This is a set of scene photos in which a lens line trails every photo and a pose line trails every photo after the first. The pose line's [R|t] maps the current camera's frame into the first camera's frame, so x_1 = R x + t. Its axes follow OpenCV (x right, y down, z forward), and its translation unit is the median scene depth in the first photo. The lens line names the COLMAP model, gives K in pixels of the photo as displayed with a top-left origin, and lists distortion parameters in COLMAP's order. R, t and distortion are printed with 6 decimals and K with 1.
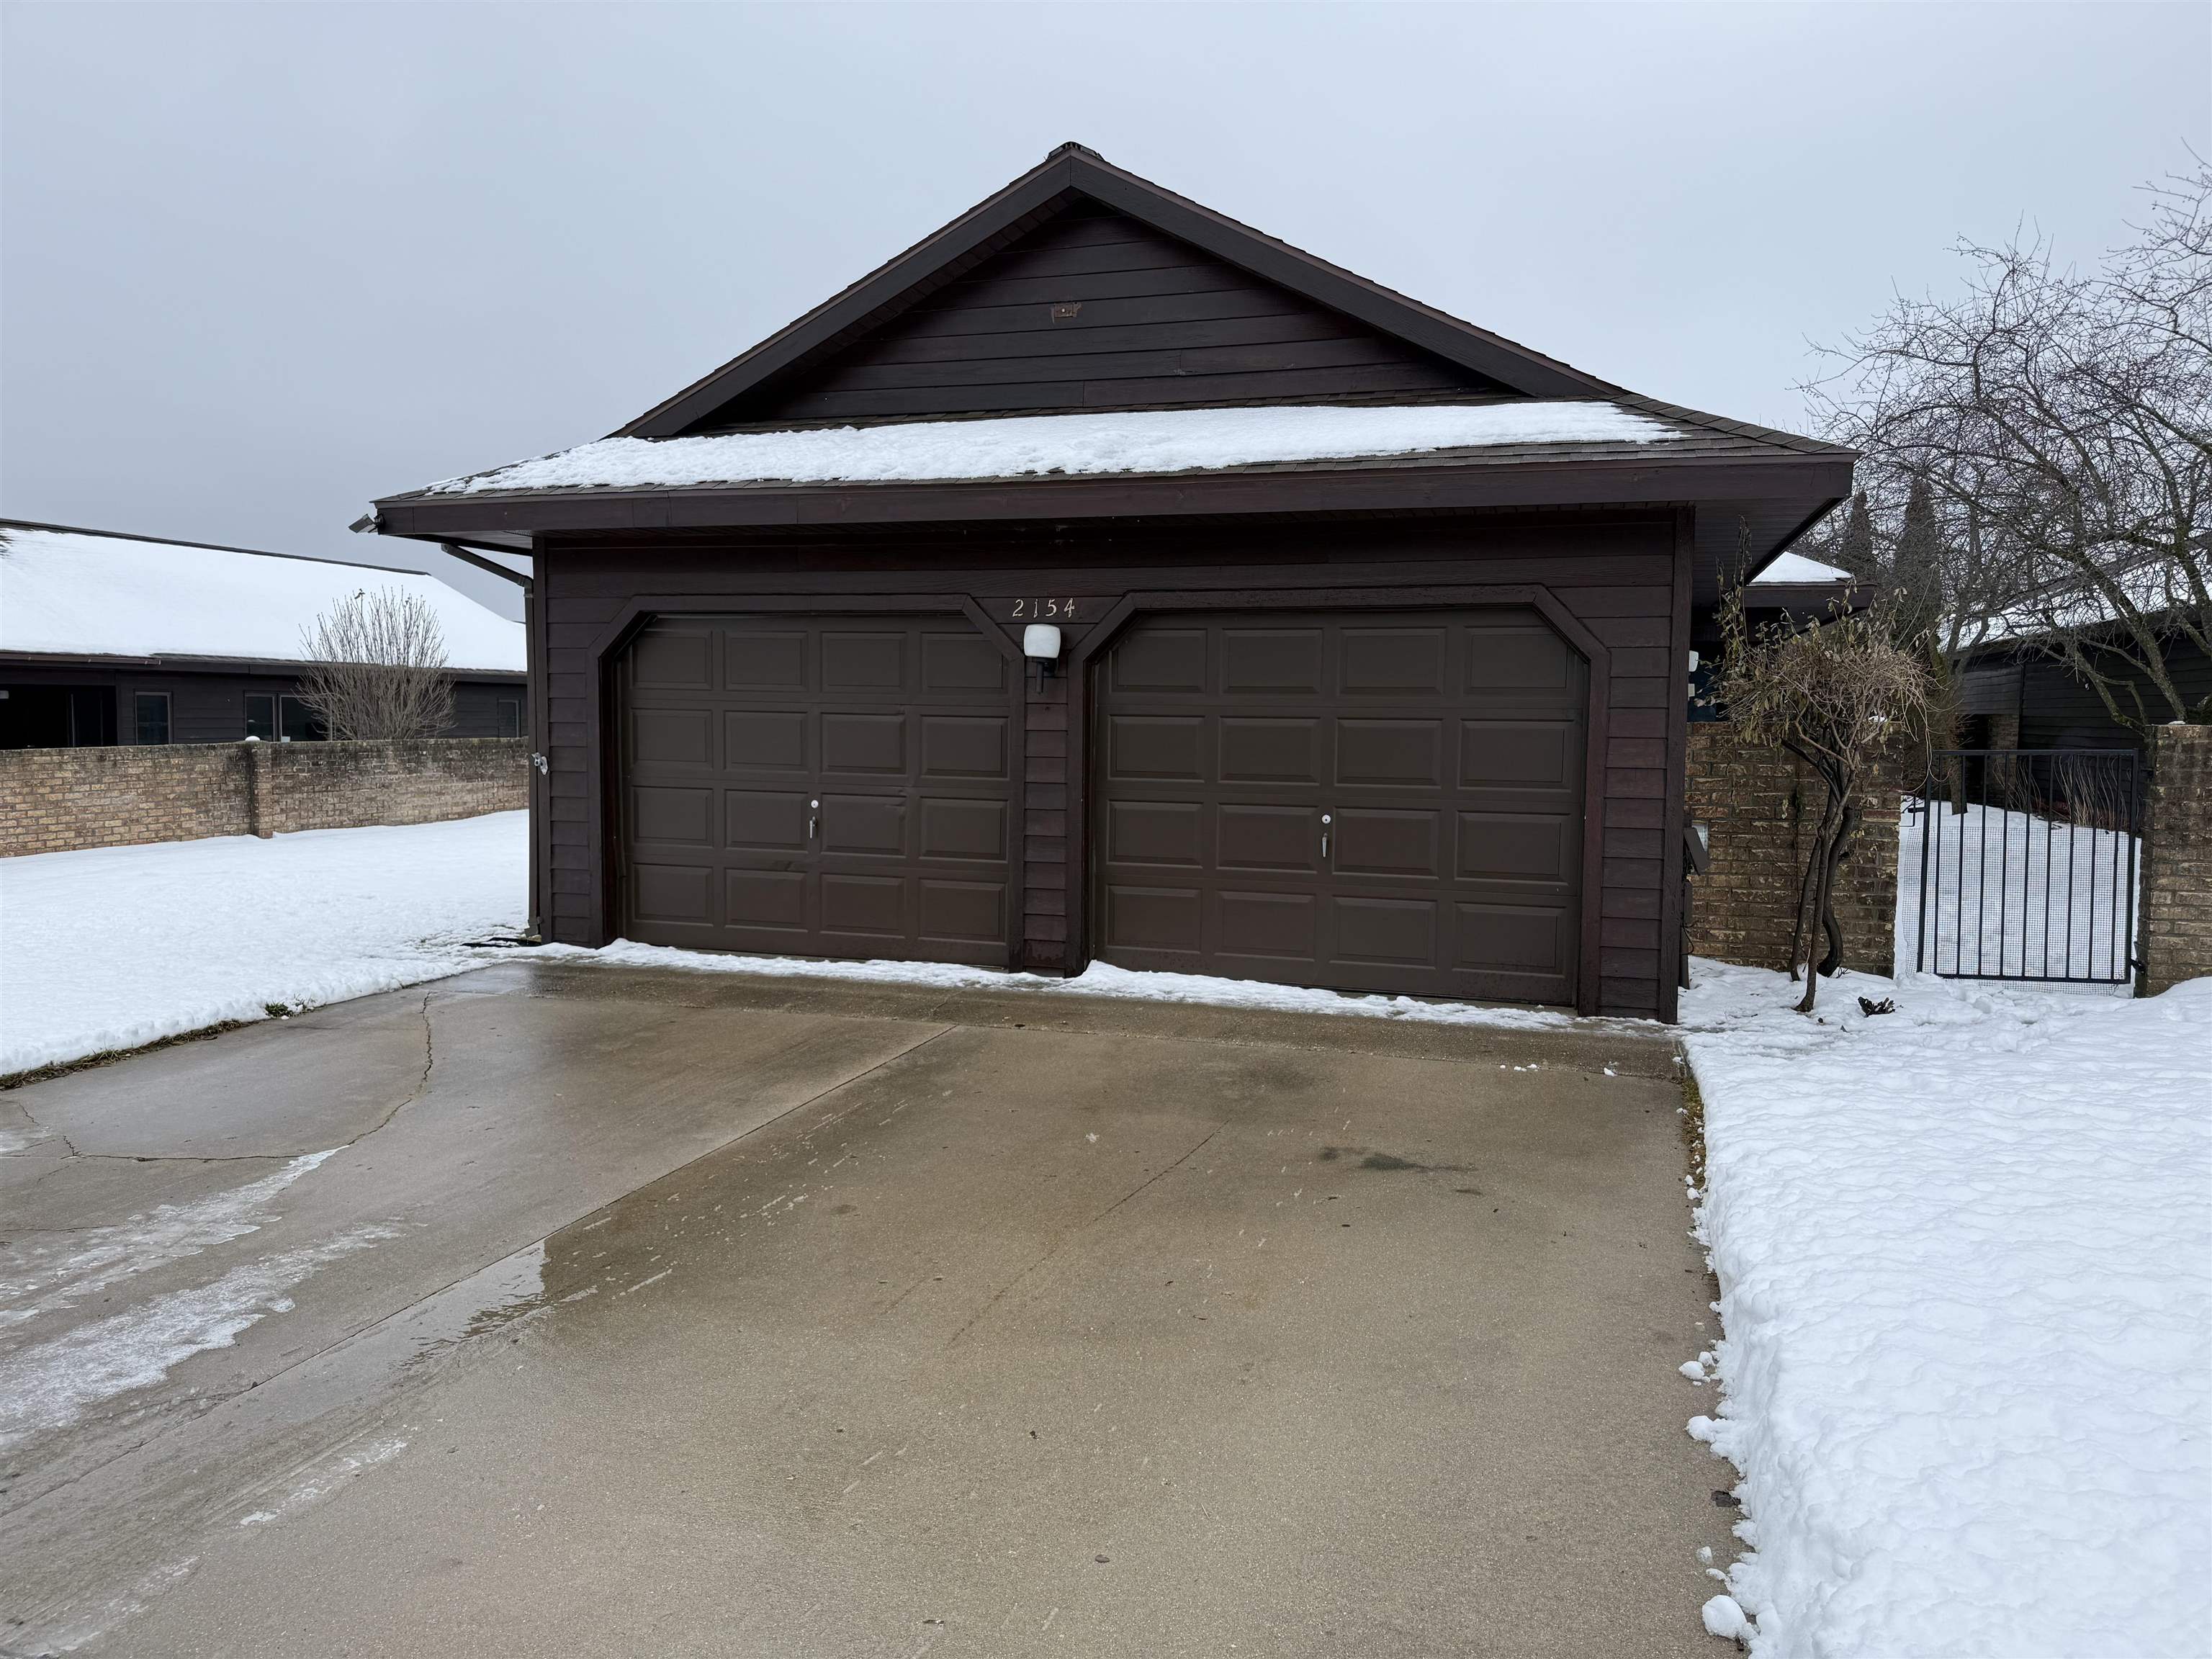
lens RADIAL K [[1556.4, 0, 1103.7], [0, 1556.4, 818.3], [0, 0, 1]] dist [0.009286, 0.001977]
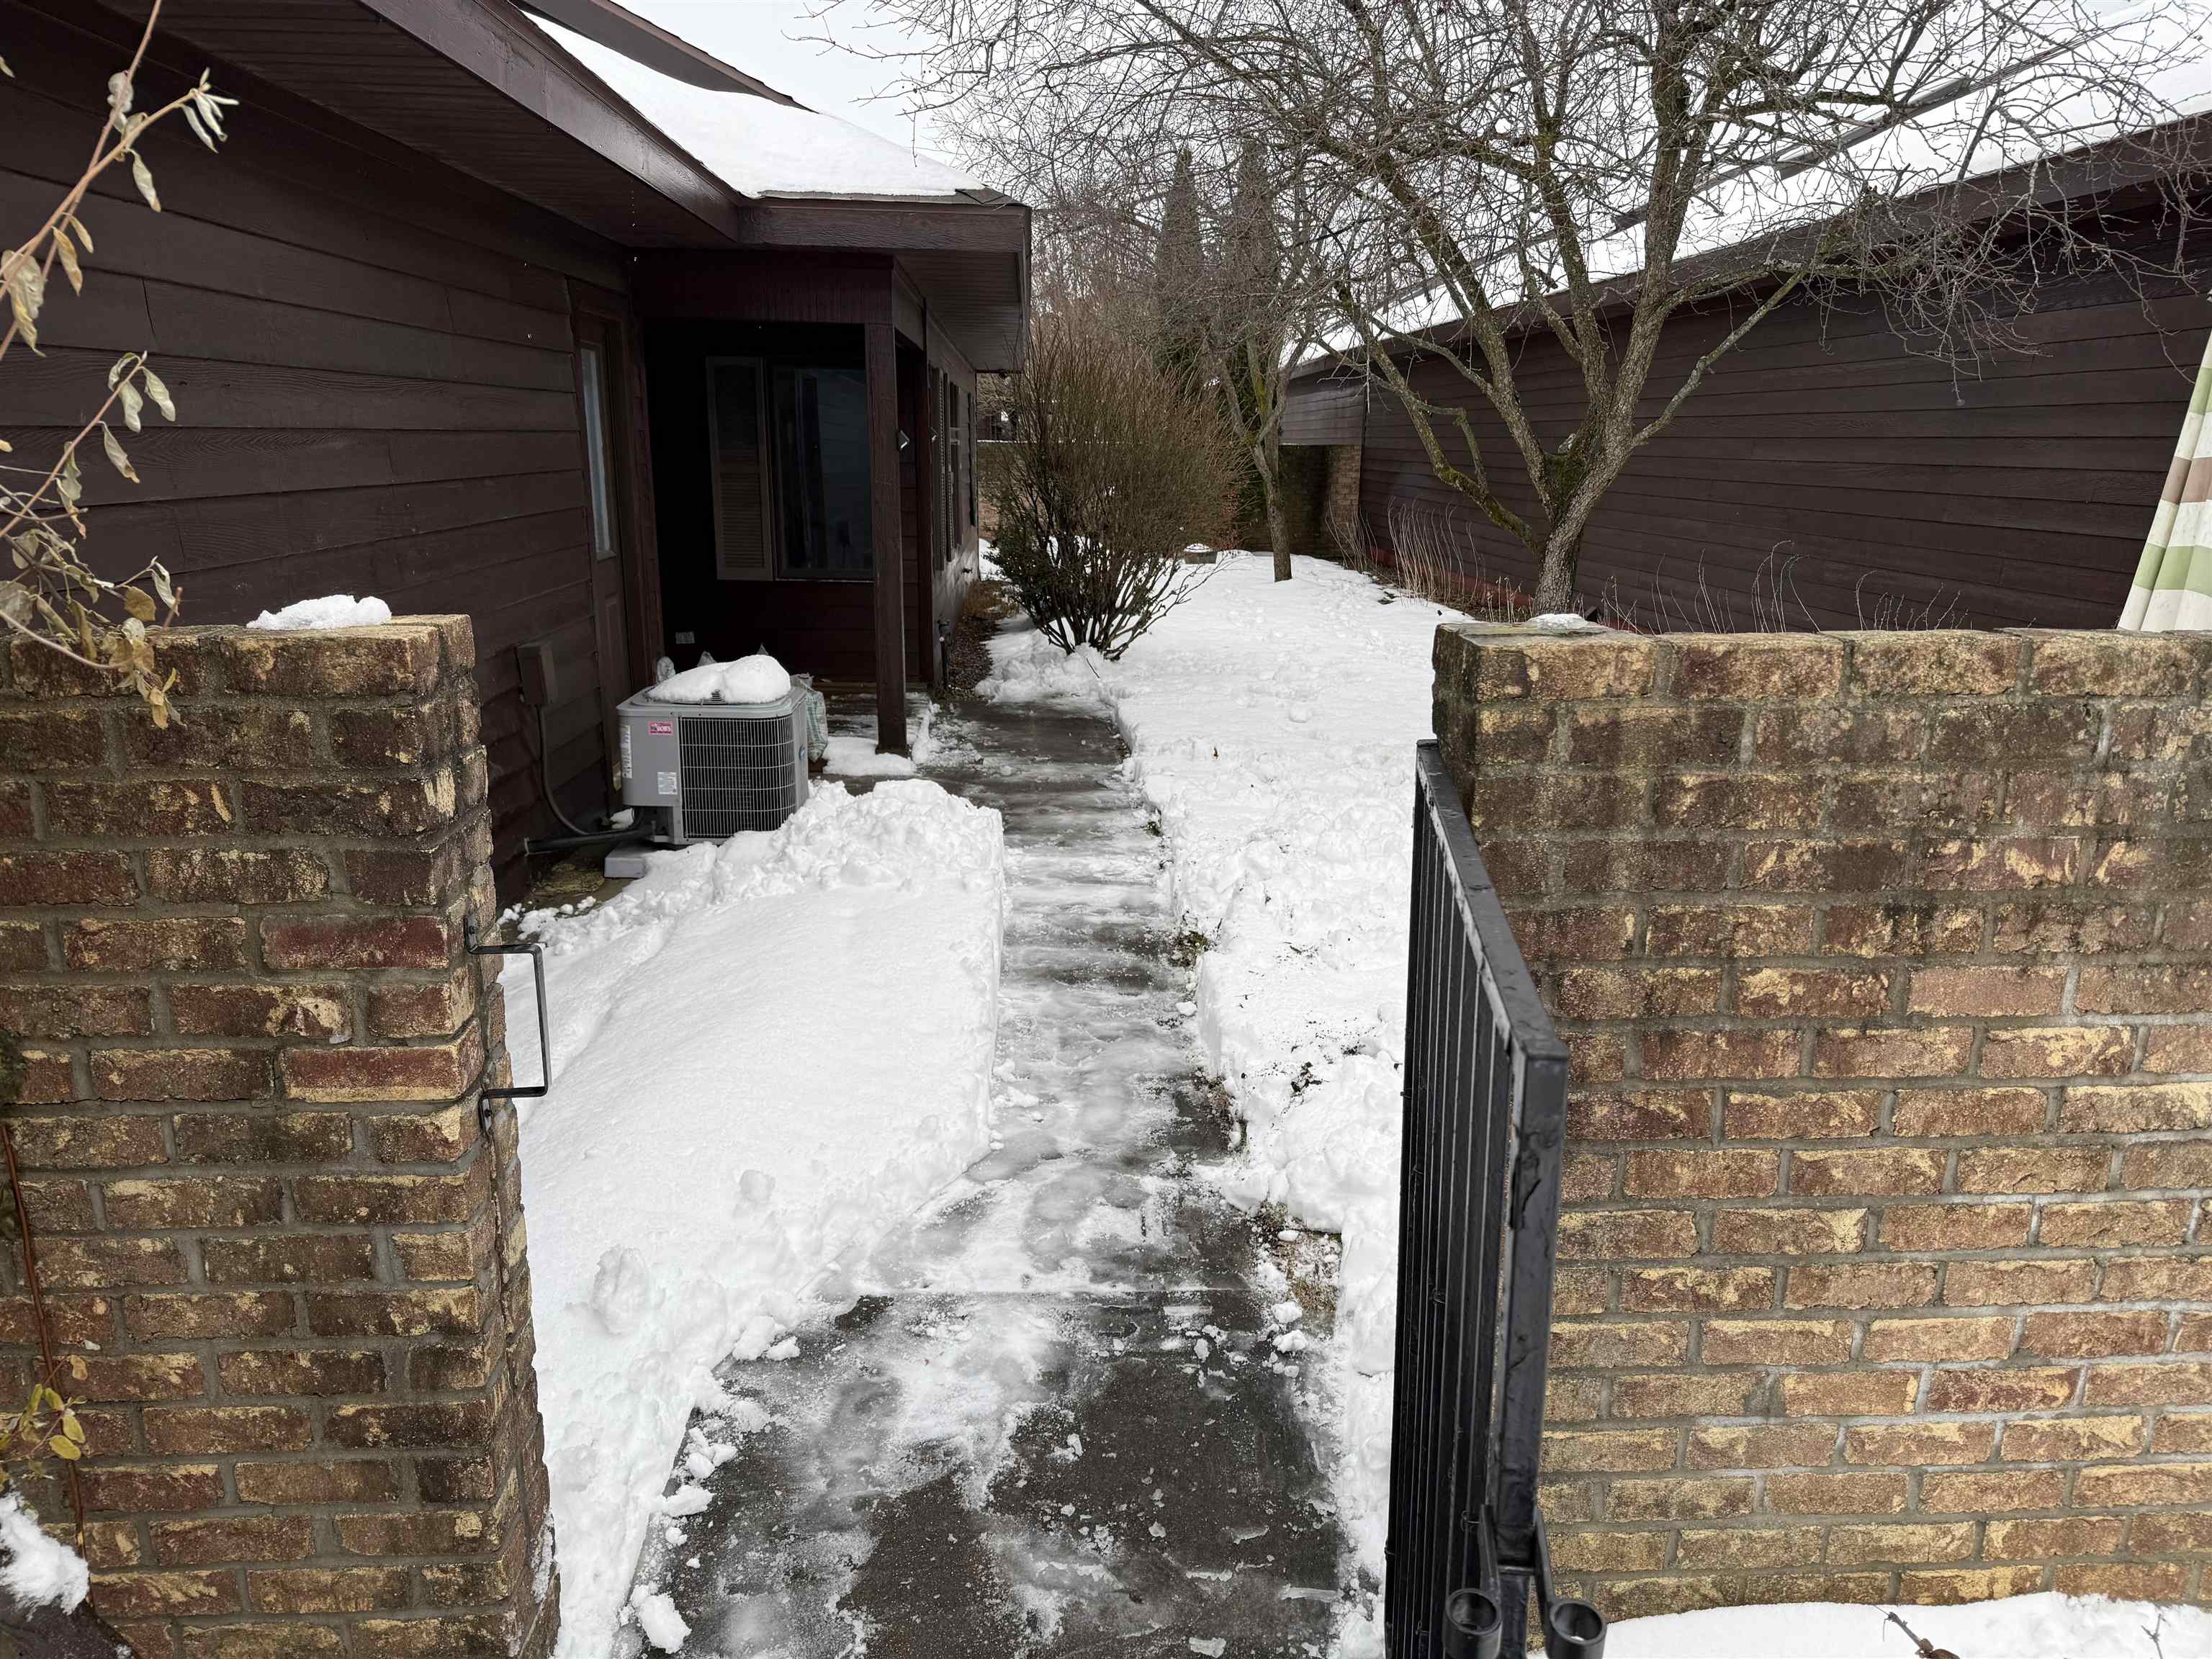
lens RADIAL K [[1556.4, 0, 1108.4], [0, 1556.4, 829.6], [0, 0, 1]] dist [0.009286, 0.001977]
pose [[0.940314, -0.082499, 0.330158, 0.329215], [0.021111, 0.982443, 0.185365, -0.044013], [-0.339654, -0.167331, 0.925546, 0.483367]]
